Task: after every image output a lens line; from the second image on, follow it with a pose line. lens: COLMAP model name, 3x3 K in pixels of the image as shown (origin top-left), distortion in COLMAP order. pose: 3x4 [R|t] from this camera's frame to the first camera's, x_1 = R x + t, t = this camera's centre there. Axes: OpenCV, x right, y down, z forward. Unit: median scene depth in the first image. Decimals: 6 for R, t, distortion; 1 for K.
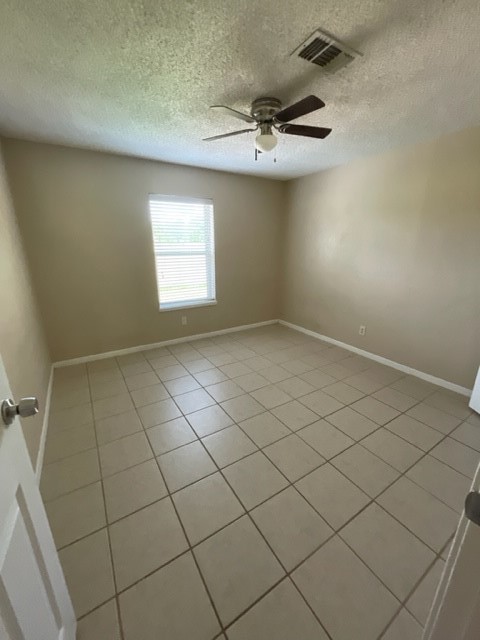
lens RADIAL K [[254.4, 0, 240.0], [0, 254.4, 320.0], [0, 0, 1]] dist [0.000768, 0.000022]
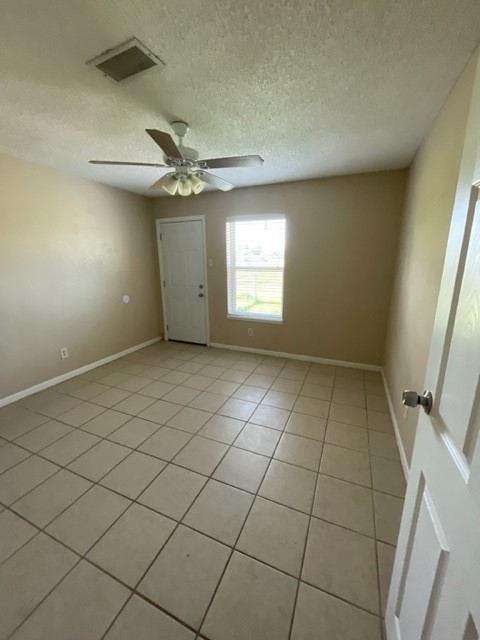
lens RADIAL K [[254.4, 0, 240.0], [0, 254.4, 320.0], [0, 0, 1]] dist [0.000768, 0.000022]
pose [[0.566122, 0.181603, -0.804068, 0.595049], [-0.232961, 0.970915, 0.055266, -0.095509], [0.790718, 0.156029, 0.591963, 0.354859]]
